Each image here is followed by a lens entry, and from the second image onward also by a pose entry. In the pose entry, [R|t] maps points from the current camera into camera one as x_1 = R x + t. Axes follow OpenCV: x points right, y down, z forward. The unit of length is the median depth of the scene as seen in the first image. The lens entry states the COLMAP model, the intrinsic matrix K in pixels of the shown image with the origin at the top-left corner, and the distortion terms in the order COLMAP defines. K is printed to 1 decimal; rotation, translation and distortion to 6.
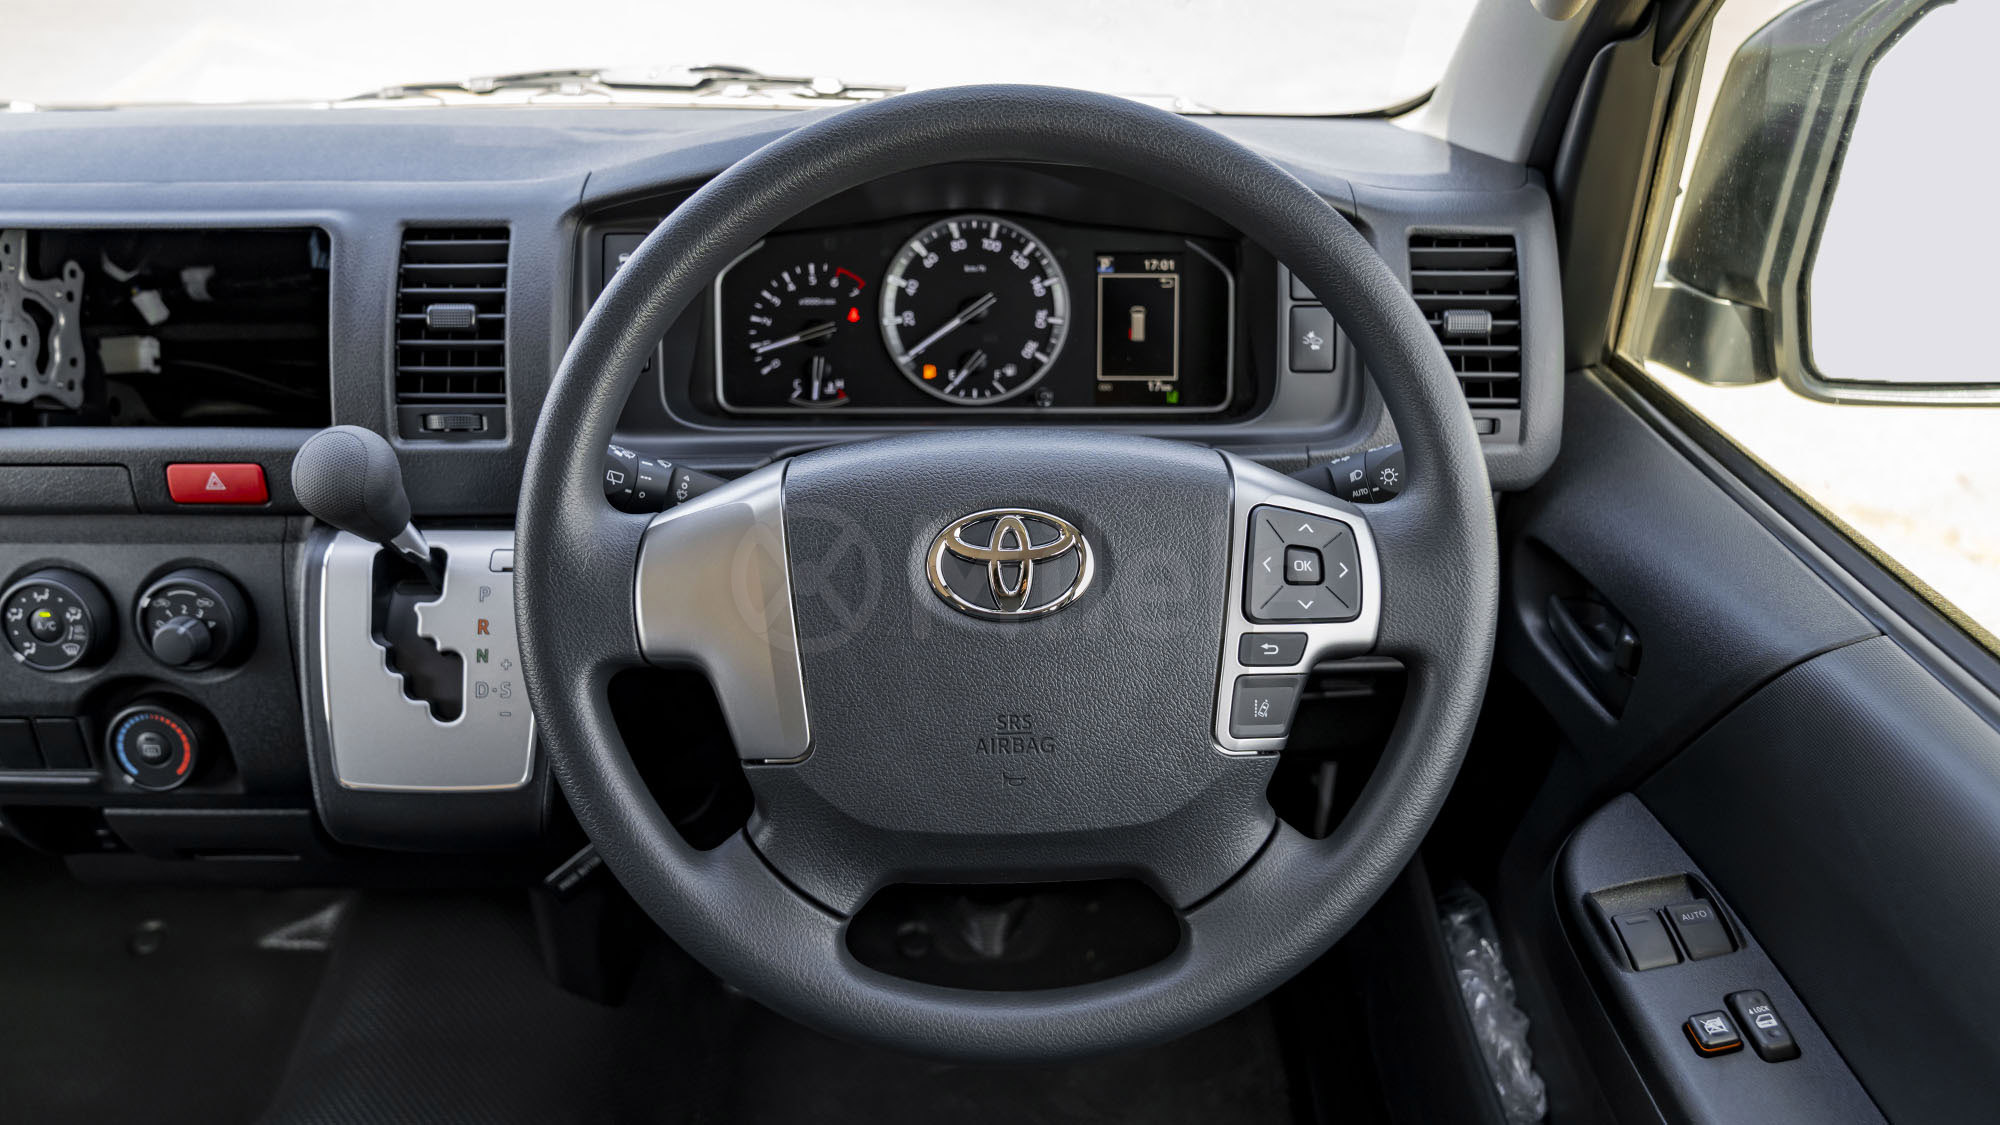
lens RADIAL K [[1333.2, 0, 1000.0], [0, 1333.2, 562.5], [0, 0, 1]] dist [-0.026038, 0.000879]
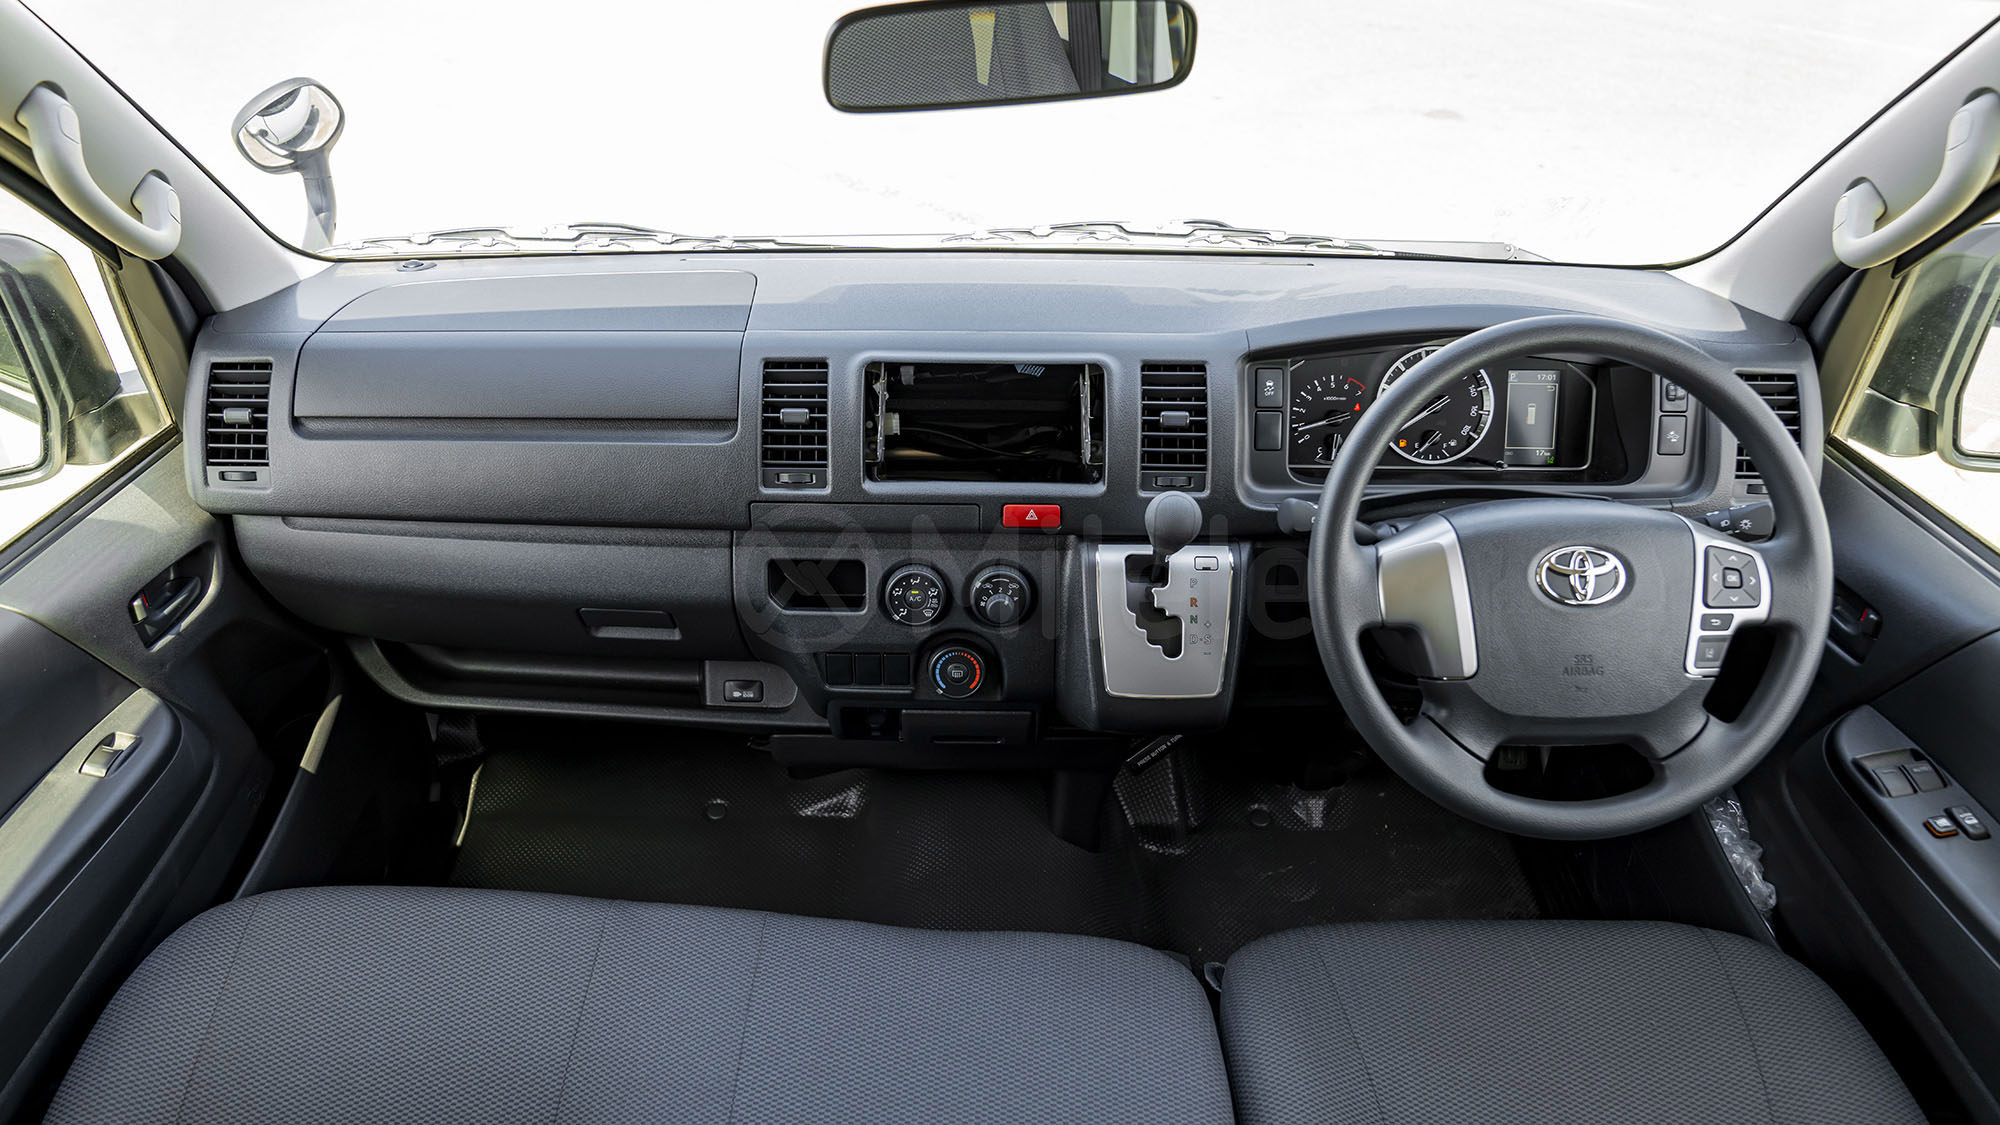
lens RADIAL K [[1280.3, 0, 979.5], [0, 1280.3, 574.1], [0, 0, 1]] dist [-0.002282, 0.000144]
pose [[0.999936, 0.010376, 0.004481, -0.653716], [-0.010561, 0.999004, 0.043353, -0.054592], [-0.004026, -0.043397, 0.999050, -0.624310]]
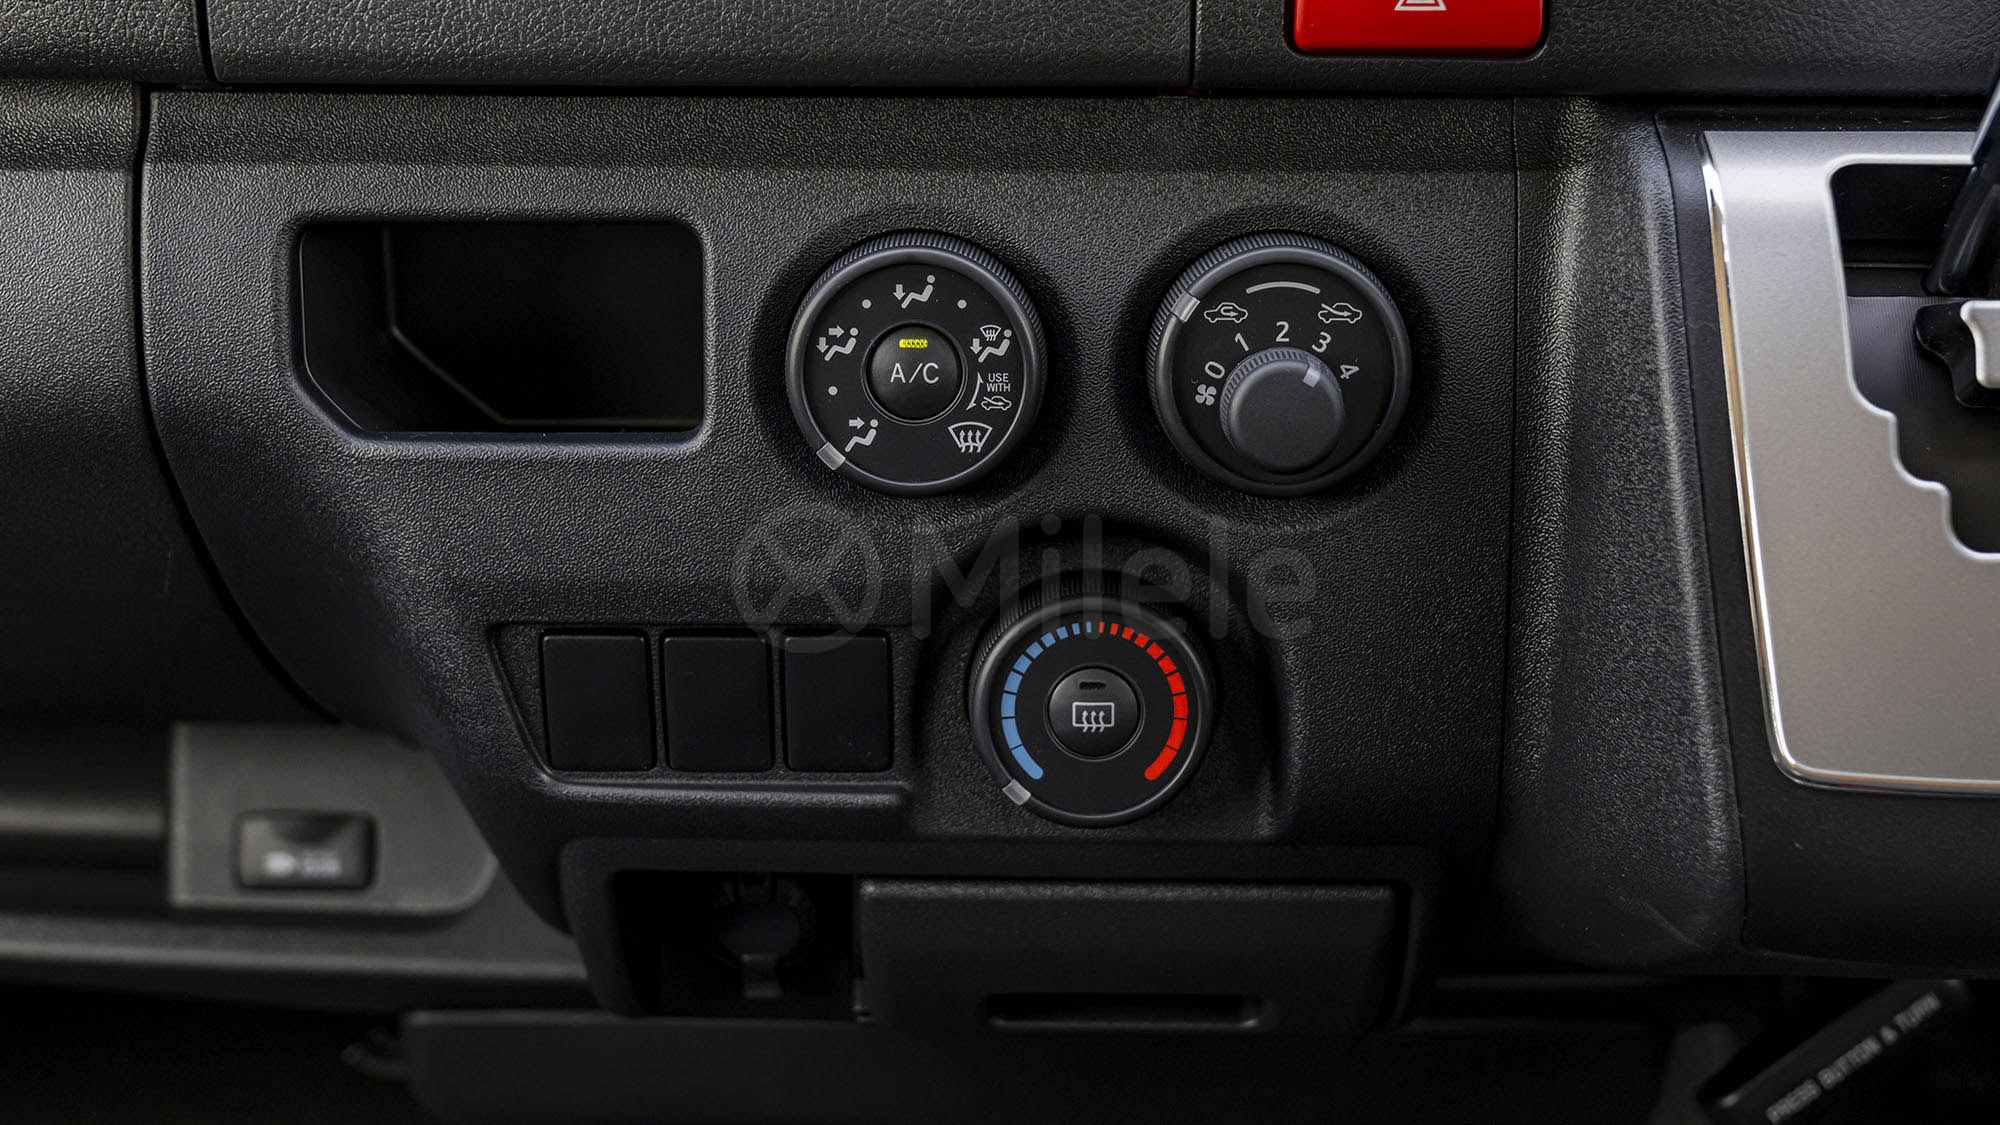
lens RADIAL K [[2277.9, 0, 1000.0], [0, 2277.9, 562.5], [0, 0, 1]] dist [0.001394, -0.004551]
pose [[0.999847, 0.005130, -0.016704, -0.691093], [-0.006226, 0.997786, -0.066207, 0.148576], [0.016327, 0.066301, 0.997666, 0.336065]]
